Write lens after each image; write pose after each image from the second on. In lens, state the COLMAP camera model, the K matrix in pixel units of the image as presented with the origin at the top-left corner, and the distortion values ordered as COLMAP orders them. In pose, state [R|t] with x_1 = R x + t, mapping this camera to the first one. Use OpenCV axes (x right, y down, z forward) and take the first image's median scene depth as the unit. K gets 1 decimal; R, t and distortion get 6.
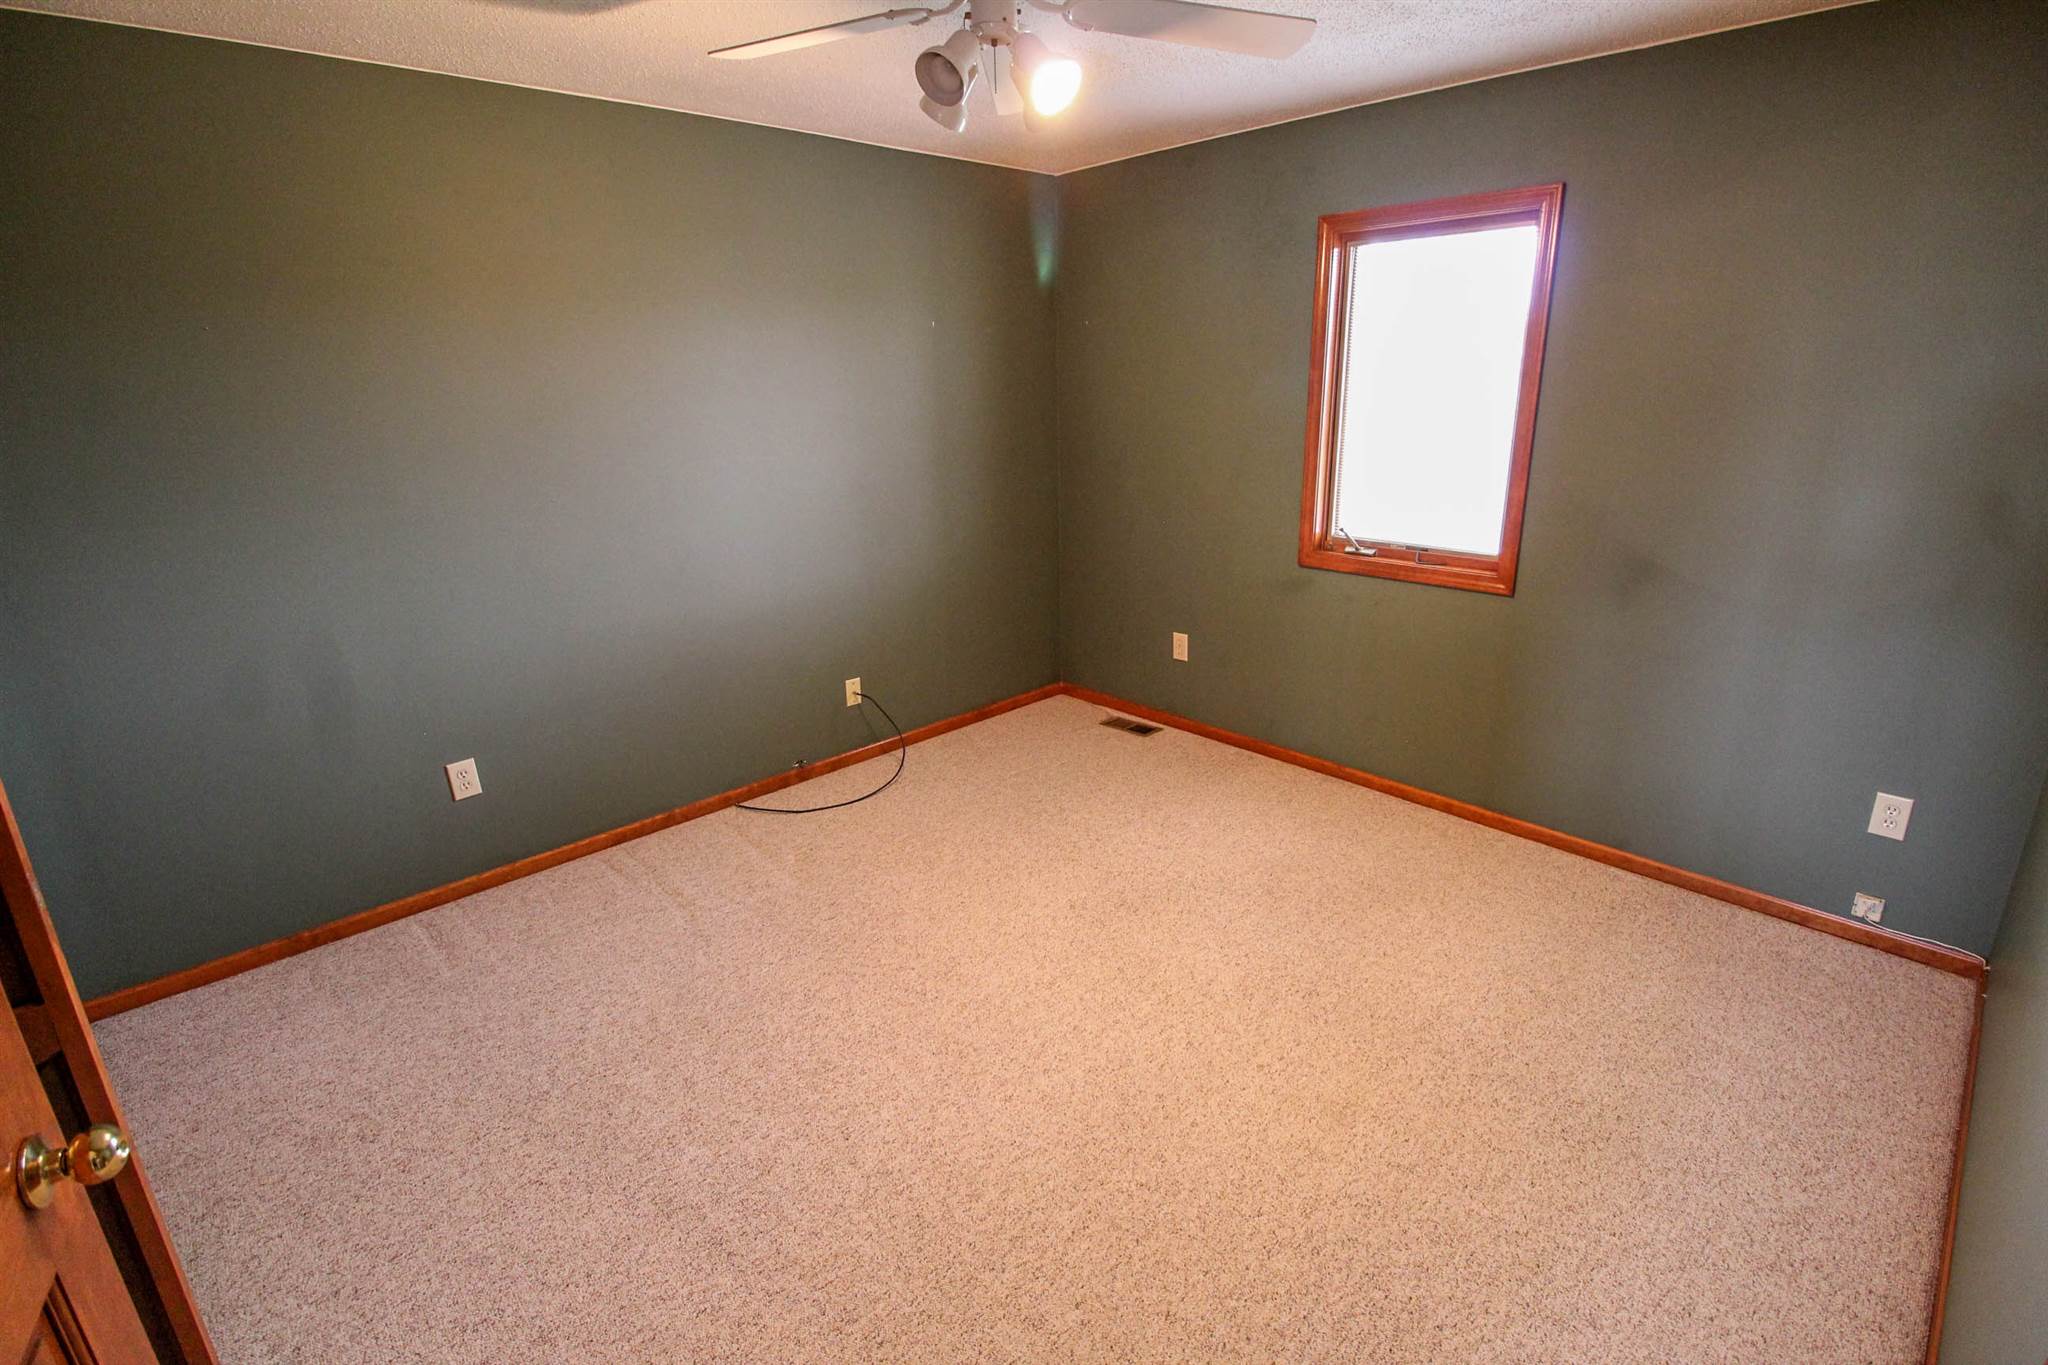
lens RADIAL K [[942.8, 0, 1041.4], [0, 942.8, 655.7], [0, 0, 1]] dist [0.001476, -0.014718]
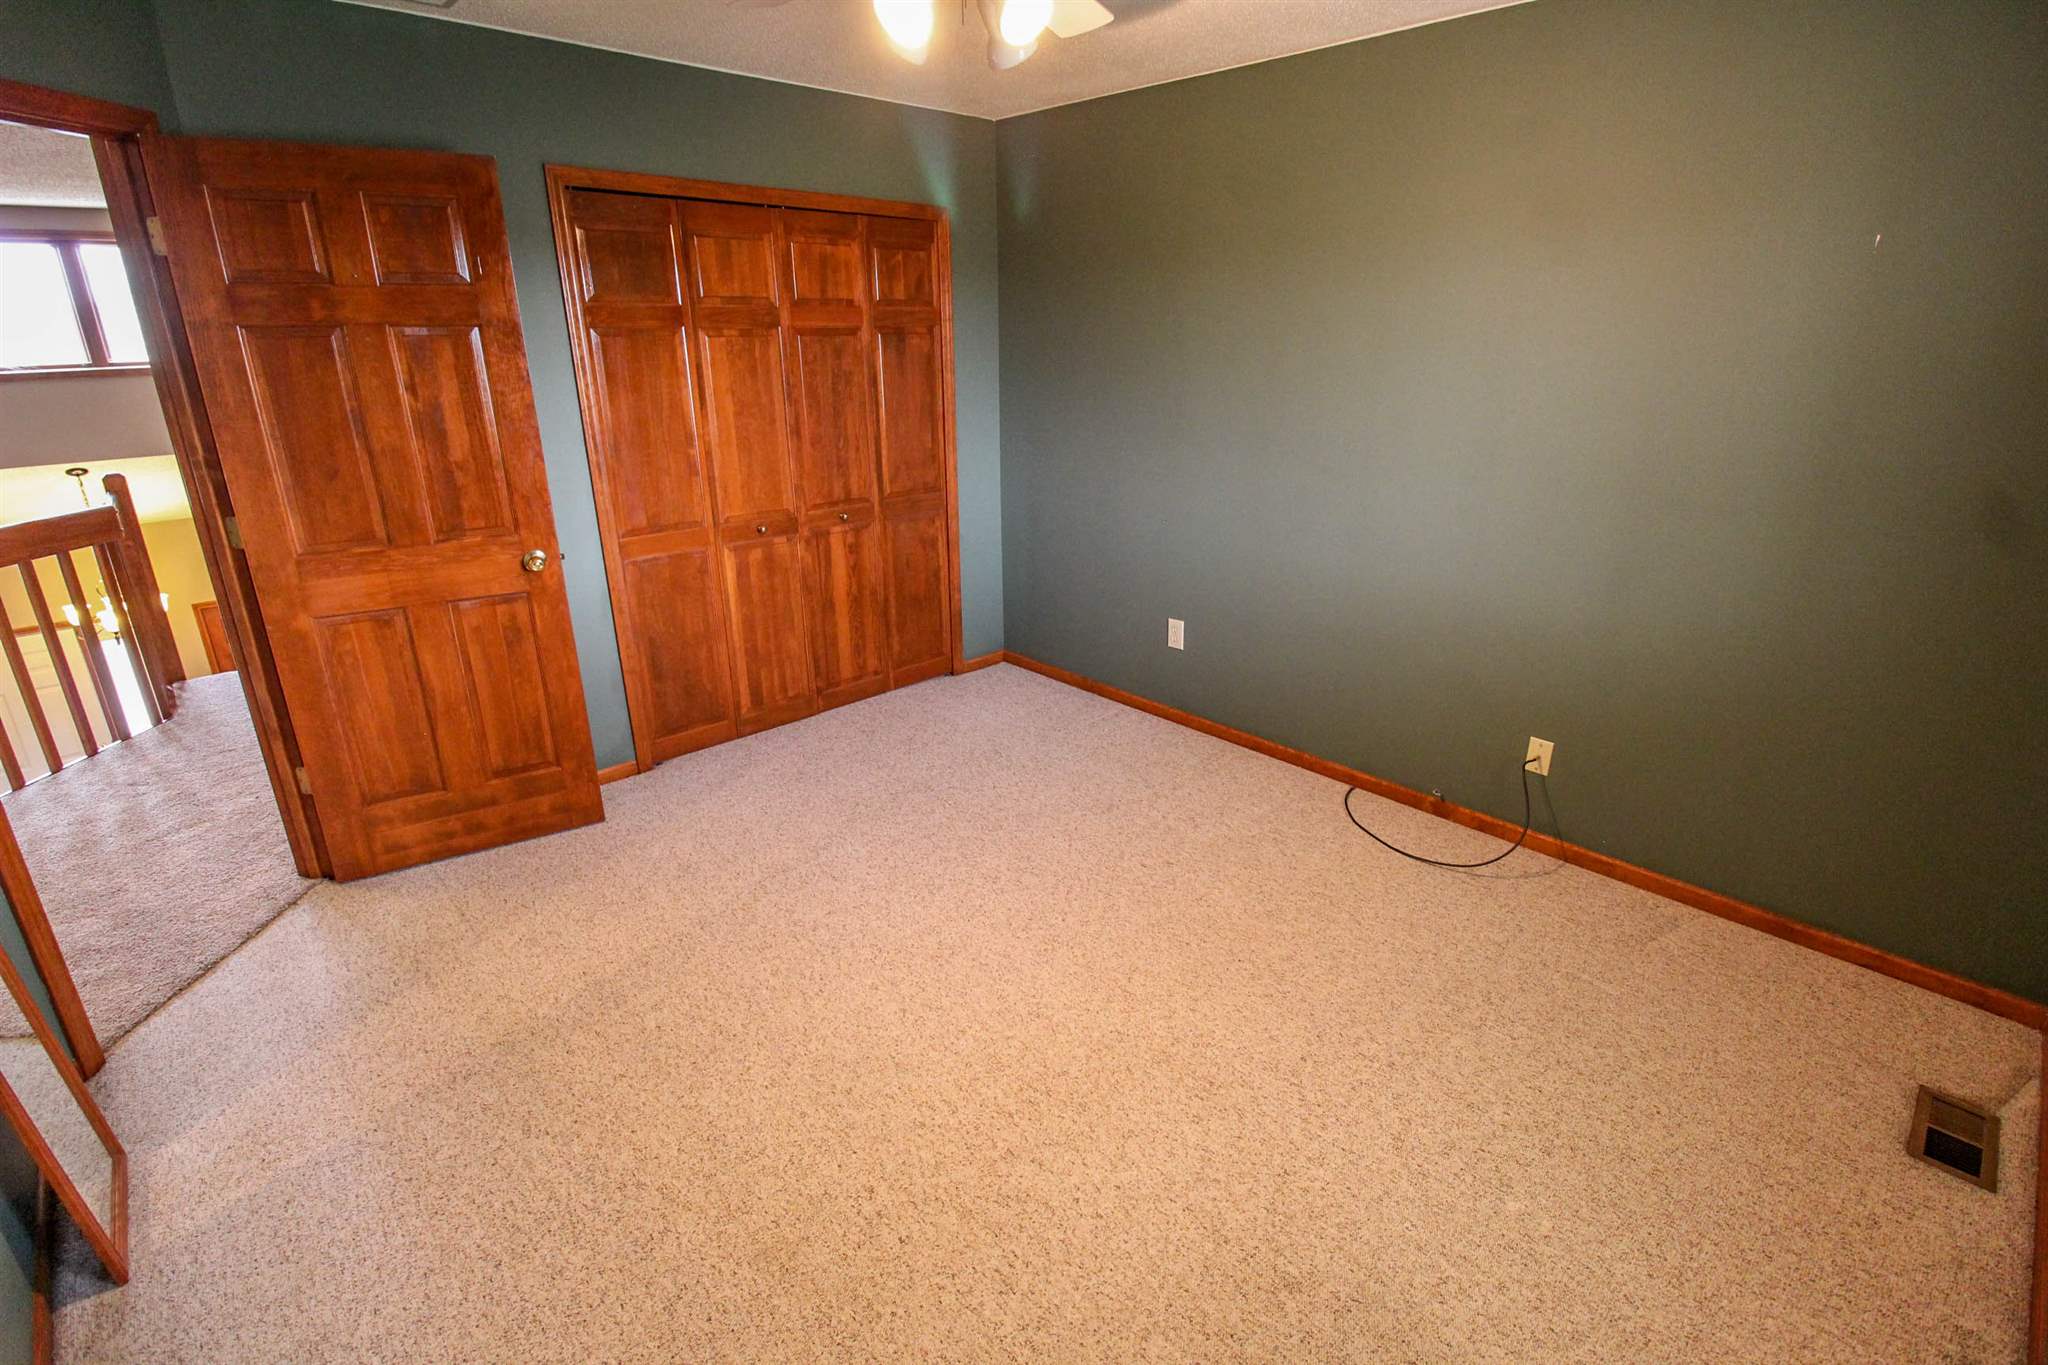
lens RADIAL K [[942.8, 0, 1041.4], [0, 942.8, 655.7], [0, 0, 1]] dist [0.001476, -0.014718]
pose [[-0.001832, 0.346347, -0.938105, 0.900131], [-0.283722, 0.899376, 0.332602, -0.322024], [0.958905, 0.266770, 0.096618, 0.999680]]
